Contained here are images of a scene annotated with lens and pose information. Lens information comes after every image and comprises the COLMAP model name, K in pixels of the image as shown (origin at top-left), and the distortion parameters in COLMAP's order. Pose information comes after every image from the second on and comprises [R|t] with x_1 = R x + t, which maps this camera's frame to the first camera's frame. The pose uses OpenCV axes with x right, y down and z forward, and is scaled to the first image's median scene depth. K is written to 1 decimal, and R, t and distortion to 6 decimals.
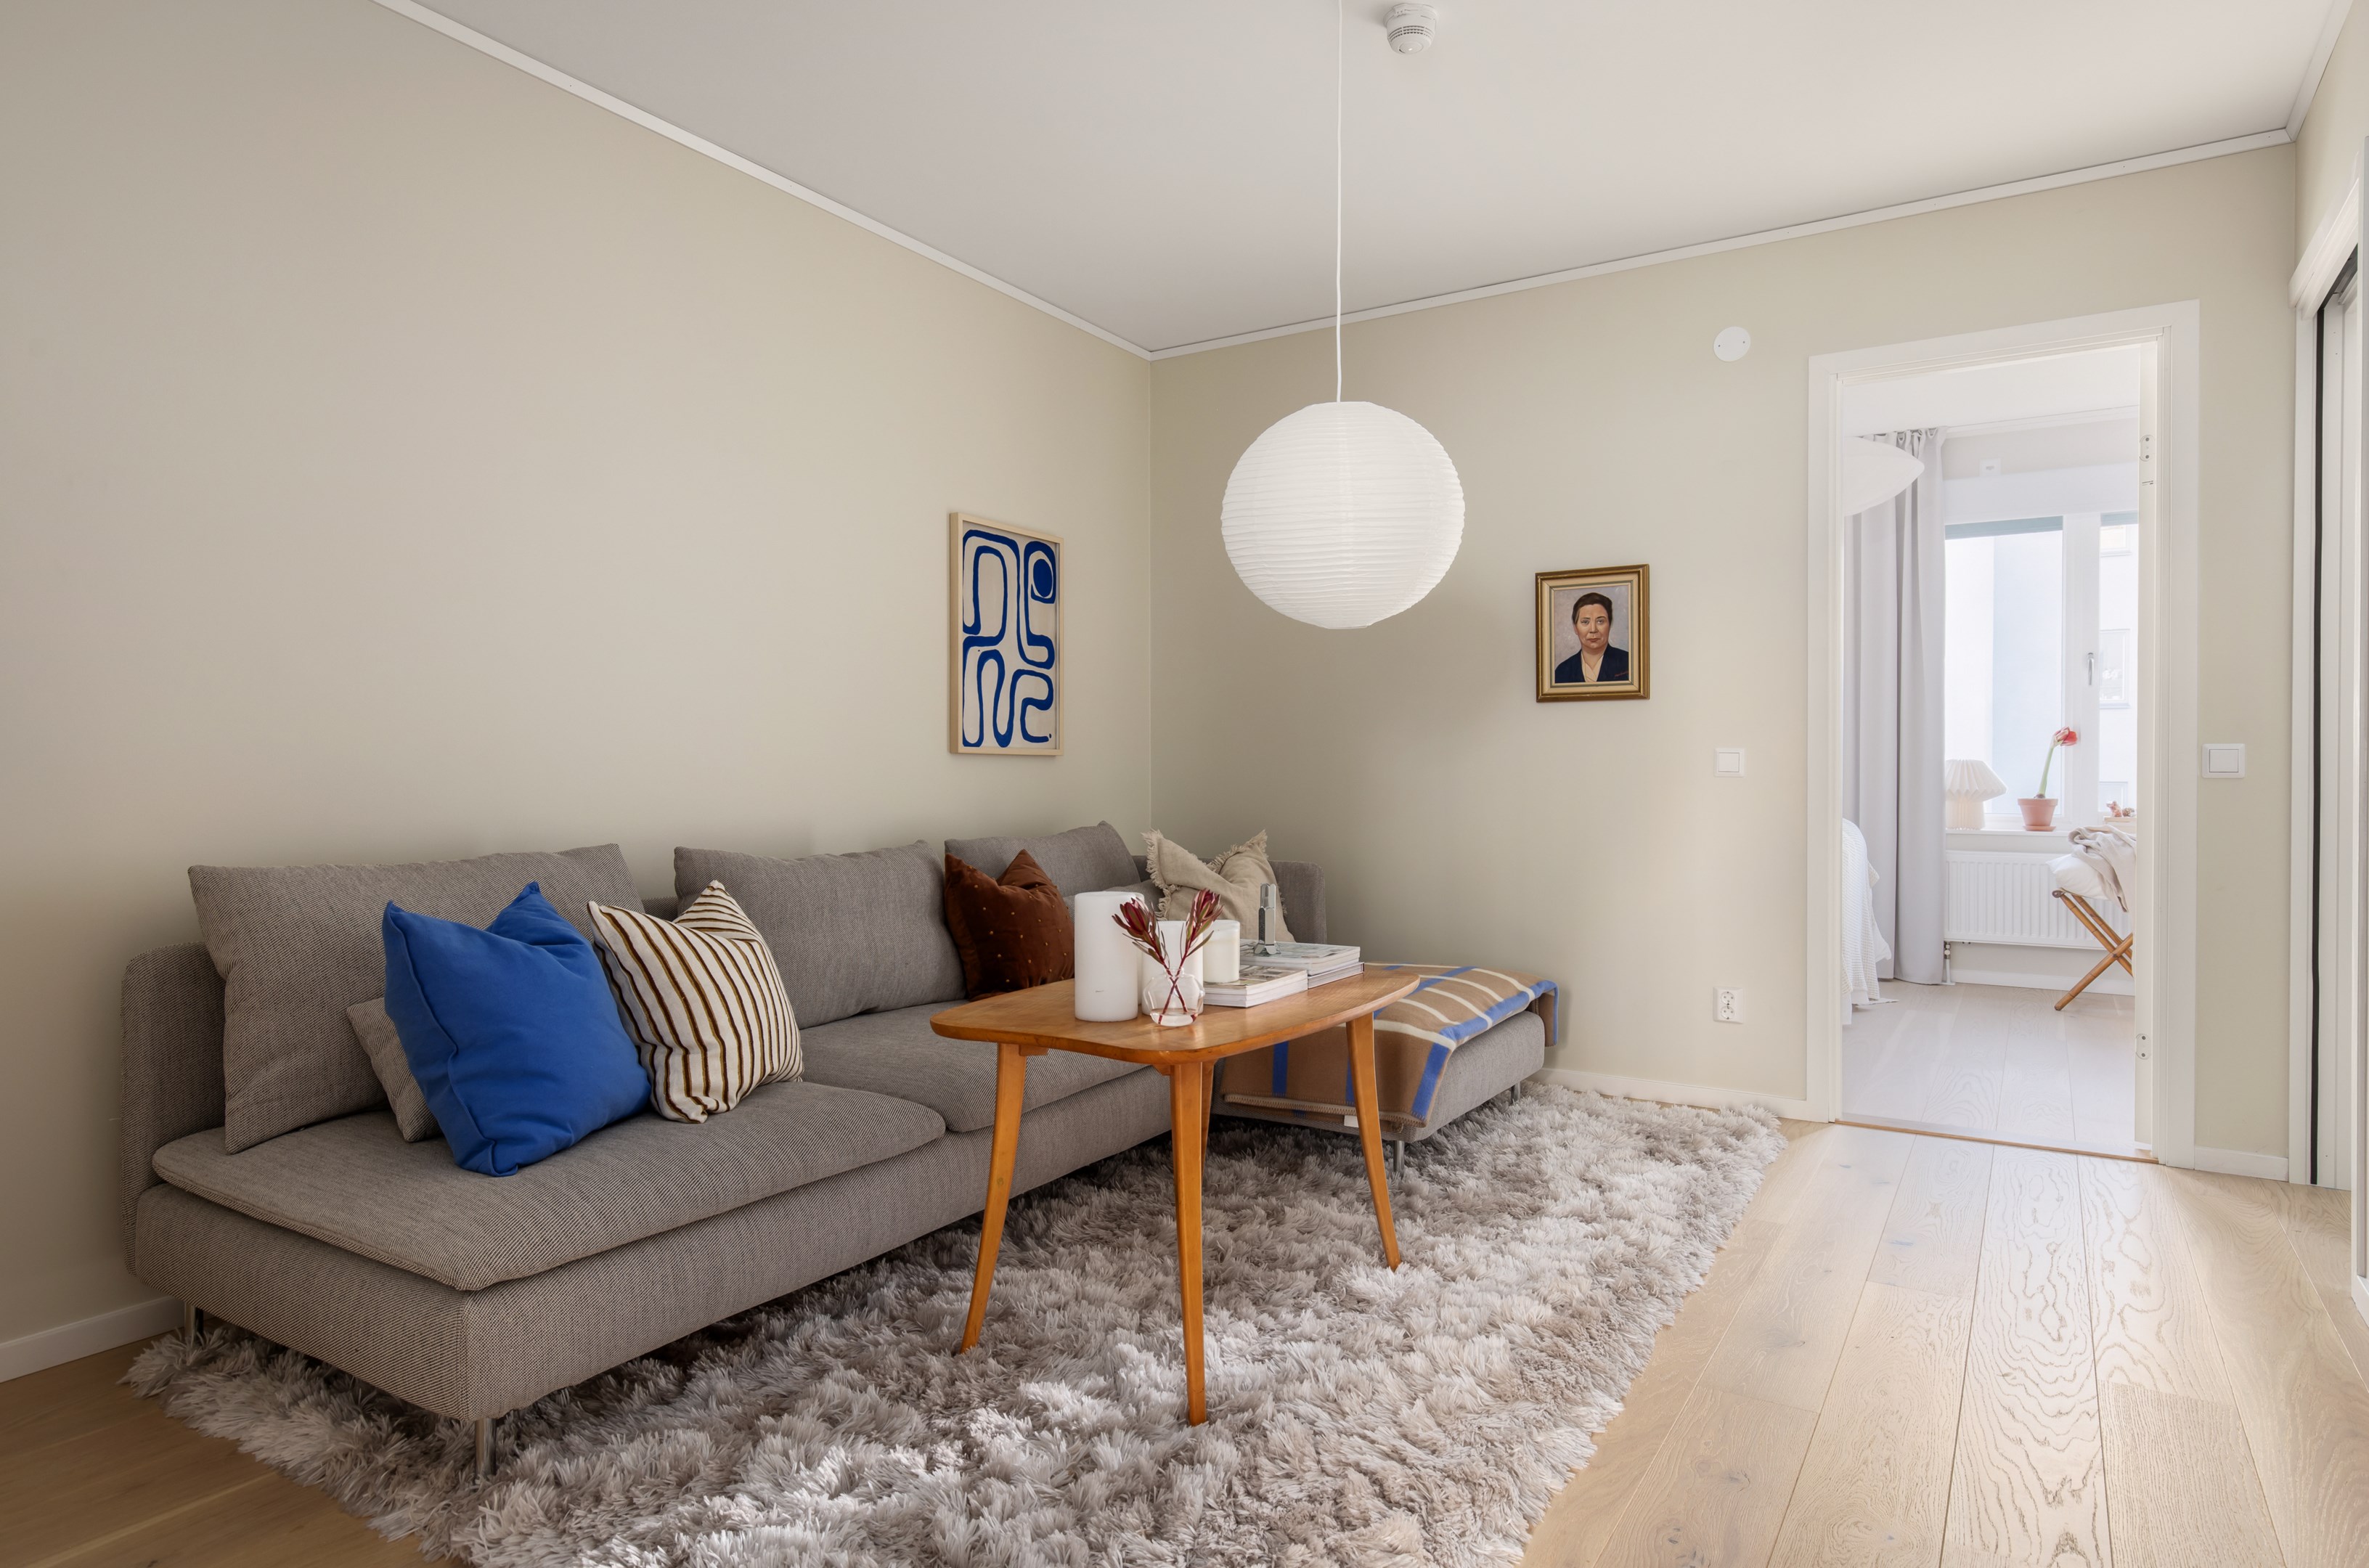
lens RADIAL K [[1362.5, 0, 1184.5], [0, 1362.5, 784.0], [0, 0, 1]] dist [0.003465, -0.000084]
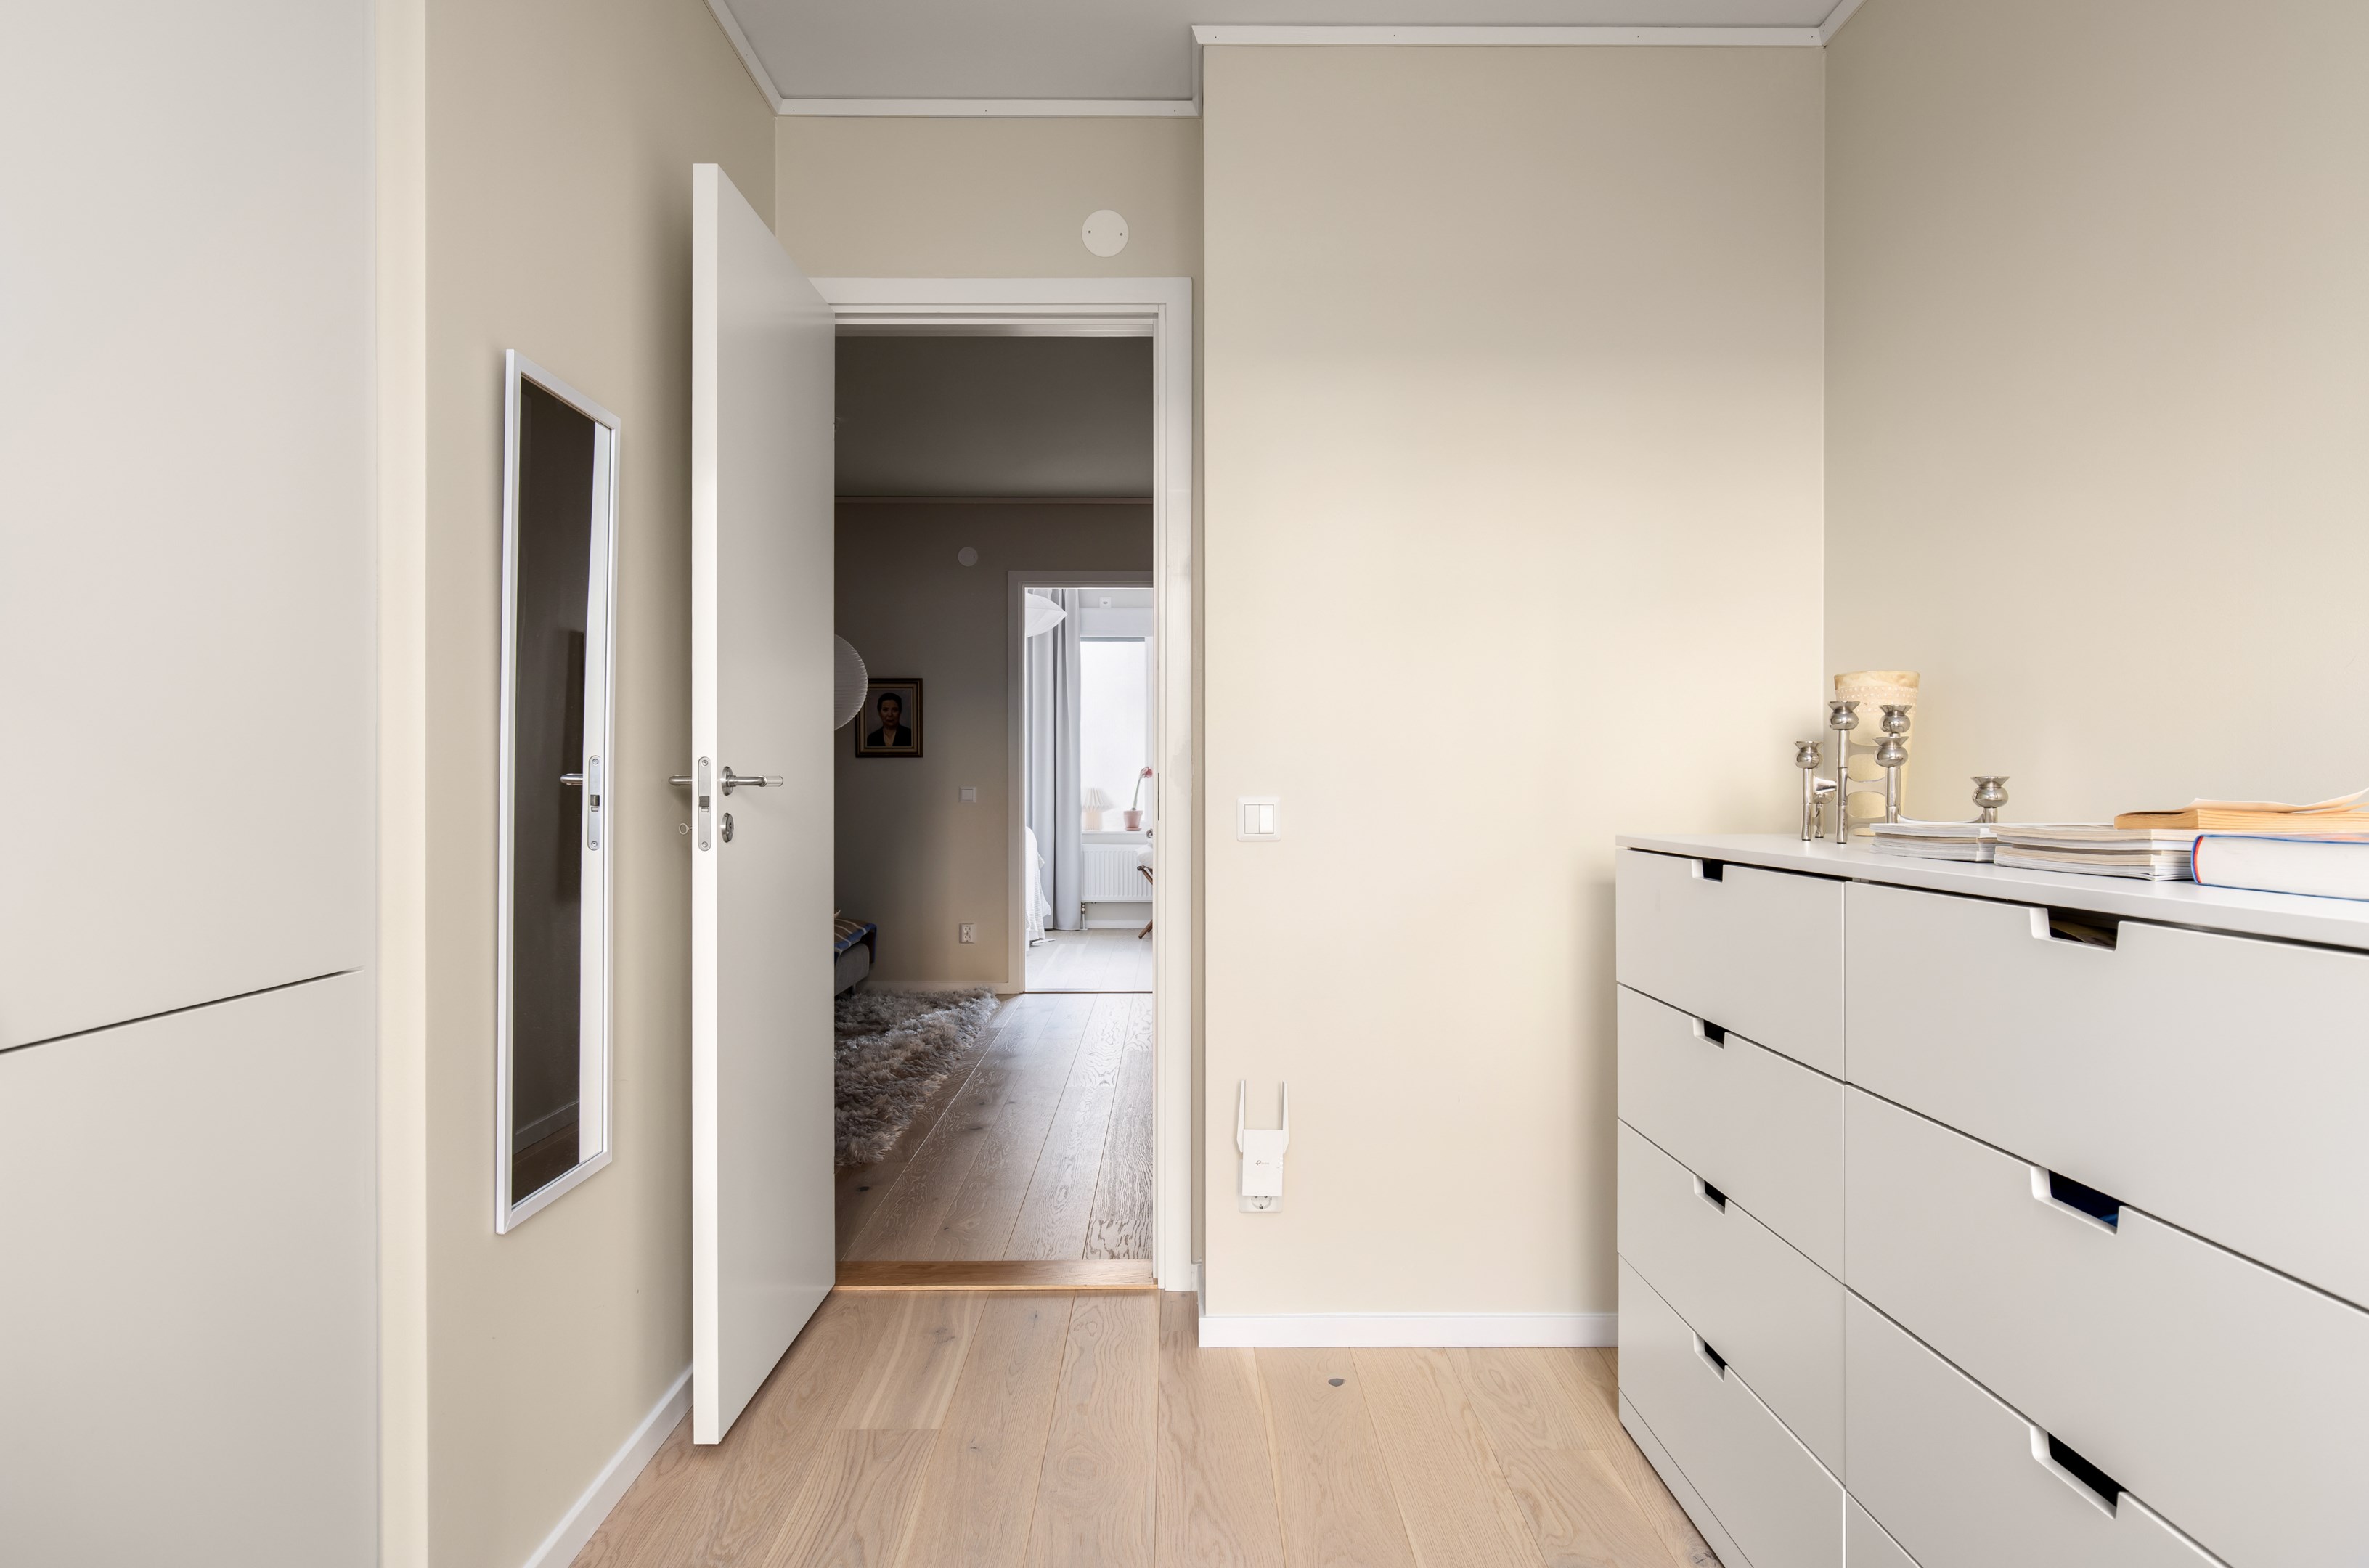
lens RADIAL K [[1399.3, 0, 1184.5], [0, 1399.3, 784.0], [0, 0, 1]] dist [0.003014, 0.000163]
pose [[0.841282, -0.001444, 0.540594, -0.320241], [0.004836, 0.999977, -0.004855, -0.018556], [-0.540574, 0.006699, 0.841270, -0.628749]]
